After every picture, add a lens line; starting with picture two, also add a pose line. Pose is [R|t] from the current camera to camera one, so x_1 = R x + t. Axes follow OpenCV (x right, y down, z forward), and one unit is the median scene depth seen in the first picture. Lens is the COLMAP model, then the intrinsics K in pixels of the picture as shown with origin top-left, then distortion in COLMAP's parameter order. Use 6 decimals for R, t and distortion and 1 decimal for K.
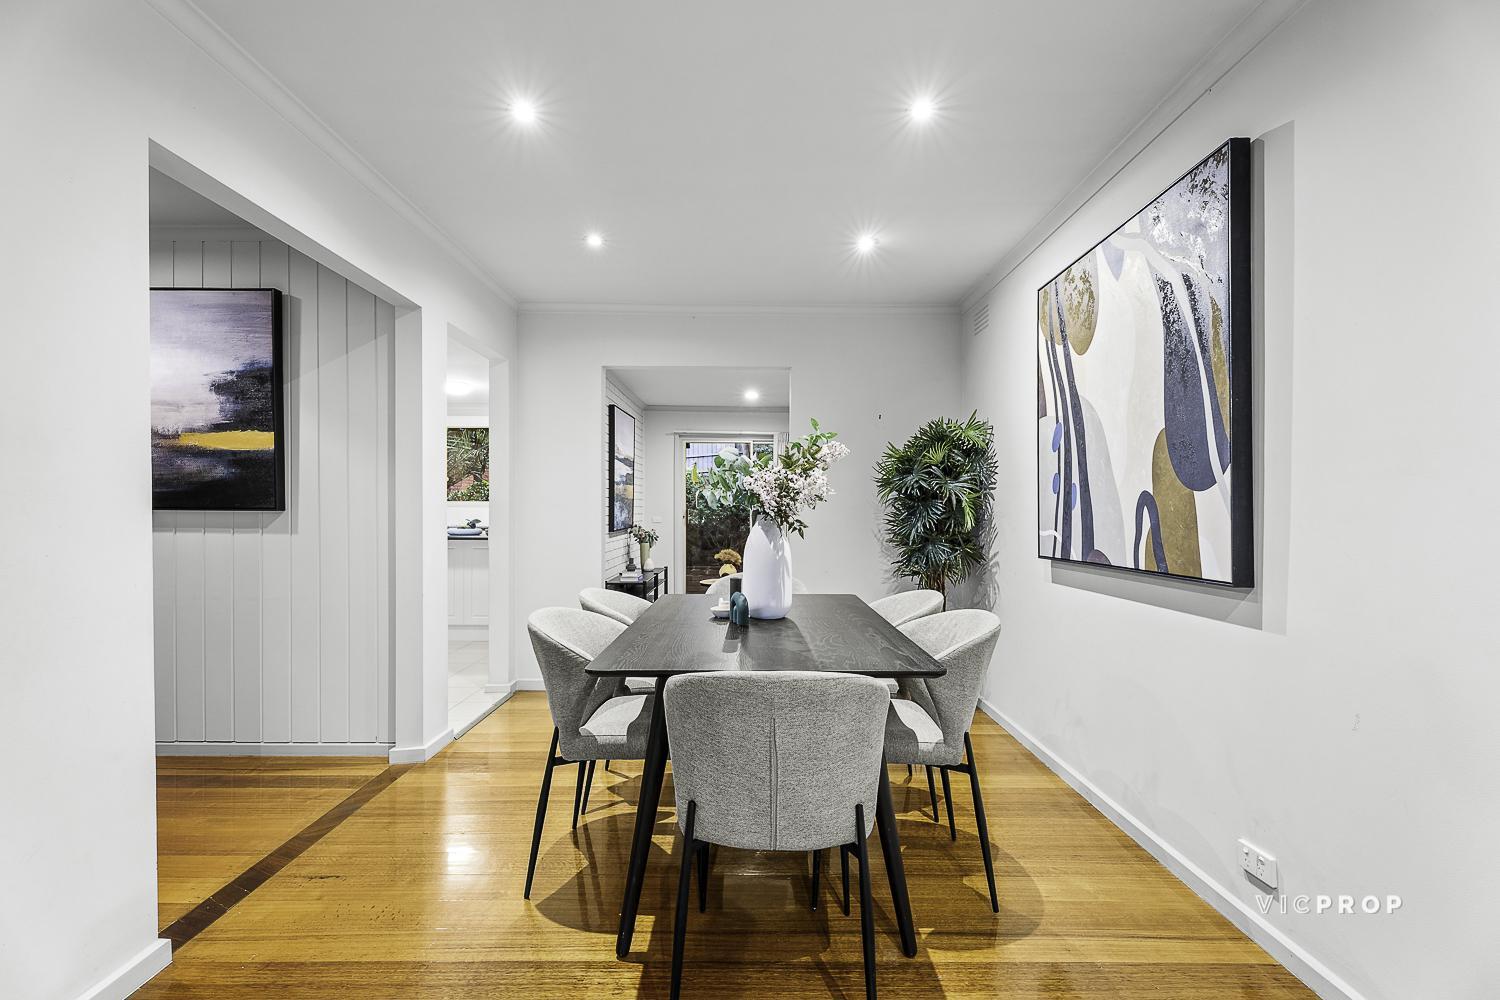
lens RADIAL K [[666.0, 0, 750.3], [0, 666.0, 506.8], [0, 0, 1]] dist [0.001072, 0.000170]
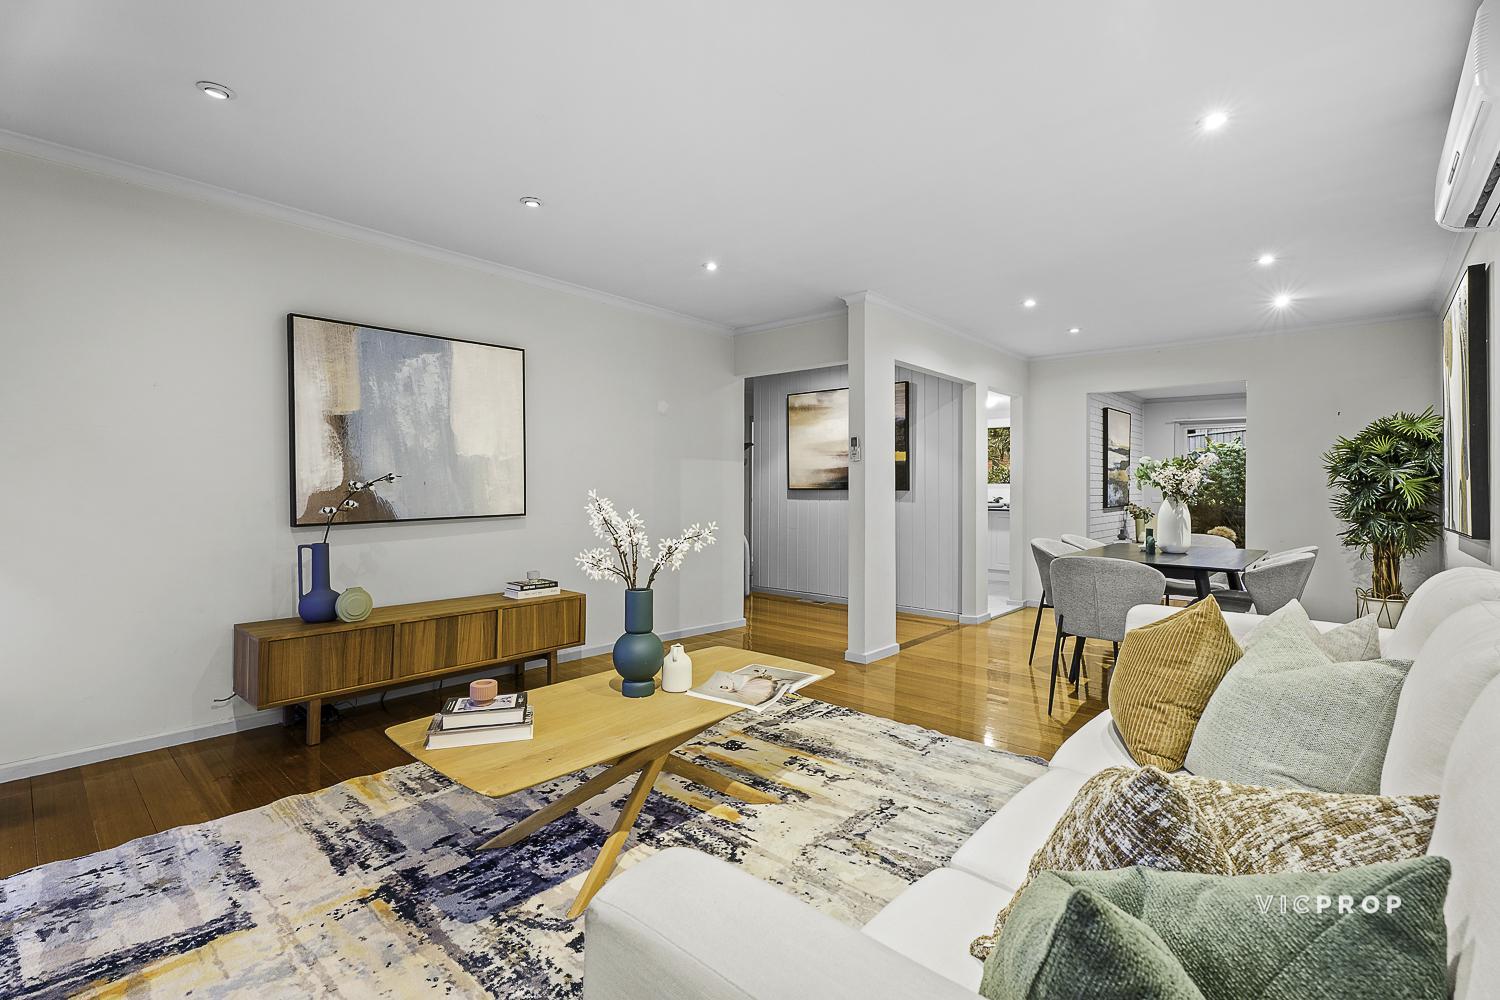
lens RADIAL K [[672.6, 0, 752.4], [0, 672.6, 488.2], [0, 0, 1]] dist [0.001403, 0.000575]
pose [[0.744706, 0.002389, -0.667388, 0.145606], [-0.001762, 0.999997, 0.001614, -0.001008], [0.667390, -0.000026, 0.744708, -0.397843]]
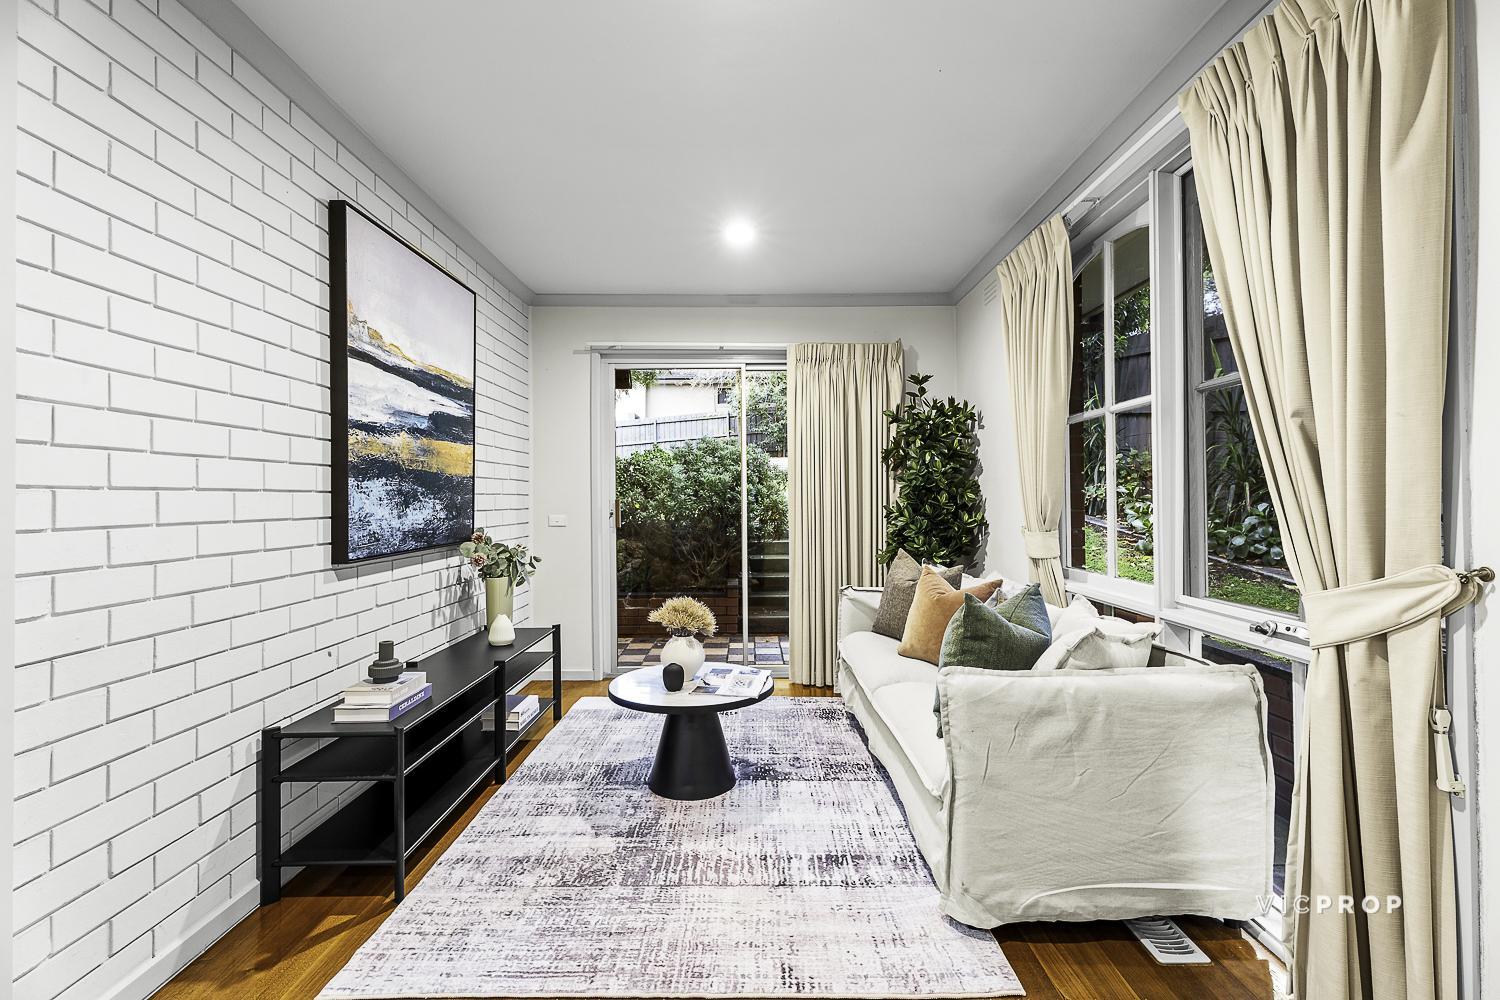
lens RADIAL K [[666.0, 0, 750.3], [0, 666.0, 506.8], [0, 0, 1]] dist [0.001072, 0.000170]
pose [[0.999933, -0.010365, 0.005119, 0.005387], [0.010281, 0.999814, 0.016321, 0.004129], [-0.005287, -0.016267, 0.999854, 0.656532]]
